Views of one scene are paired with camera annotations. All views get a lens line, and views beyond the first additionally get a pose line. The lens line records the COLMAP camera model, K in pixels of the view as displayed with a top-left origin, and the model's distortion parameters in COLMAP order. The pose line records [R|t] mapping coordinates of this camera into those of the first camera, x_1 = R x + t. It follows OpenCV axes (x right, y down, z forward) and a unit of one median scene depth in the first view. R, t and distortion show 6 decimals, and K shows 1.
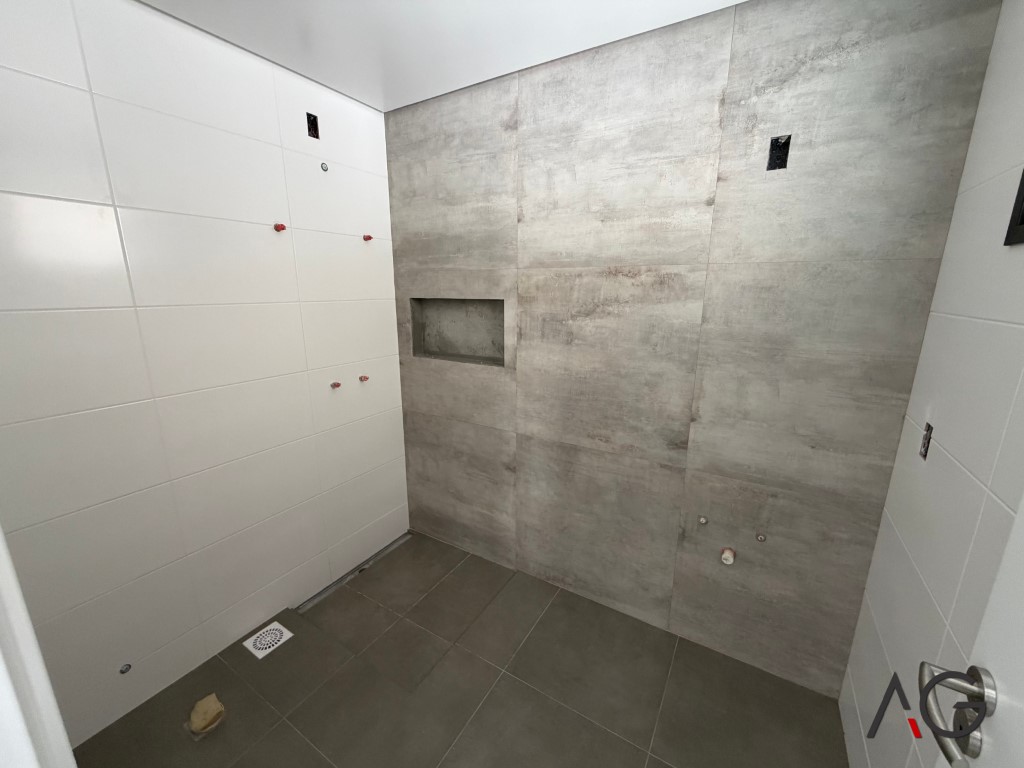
lens RADIAL K [[408.9, 0, 507.0], [0, 408.9, 385.2], [0, 0, 1]] dist [-0.001313, 0.000031]
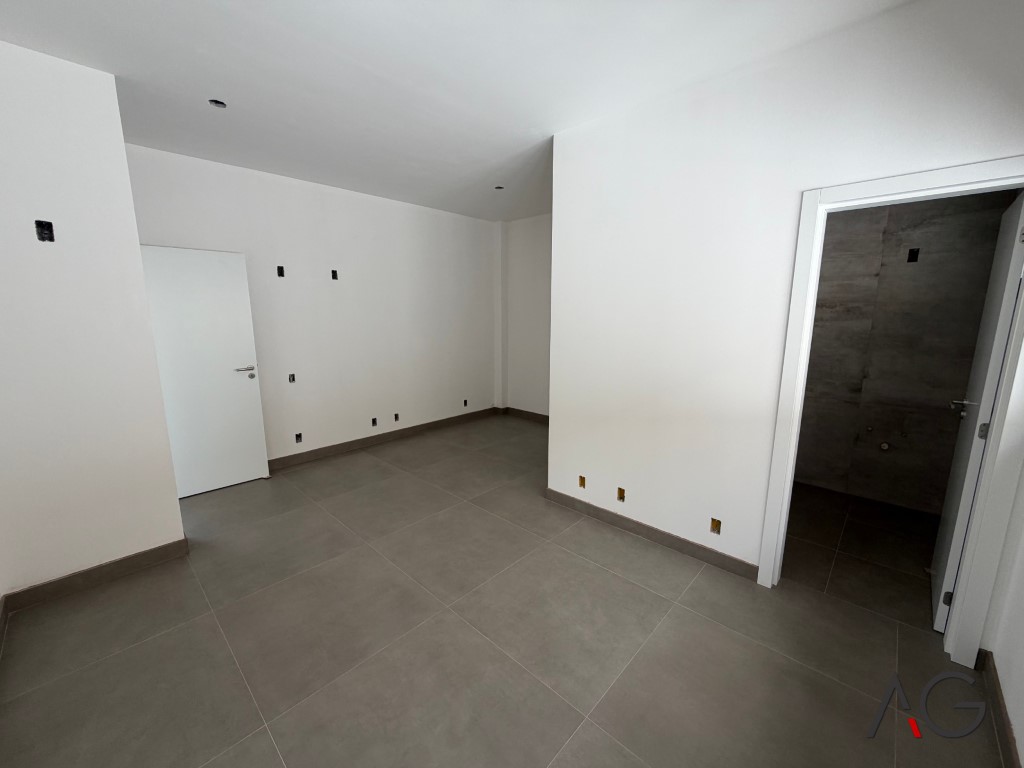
lens RADIAL K [[408.9, 0, 511.6], [0, 408.9, 382.6], [0, 0, 1]] dist [-0.001313, 0.000031]
pose [[0.974831, 0.051939, -0.216809, -0.886997], [-0.068684, 0.995150, -0.070422, 0.406426], [0.212100, 0.083541, 0.973671, -1.465955]]
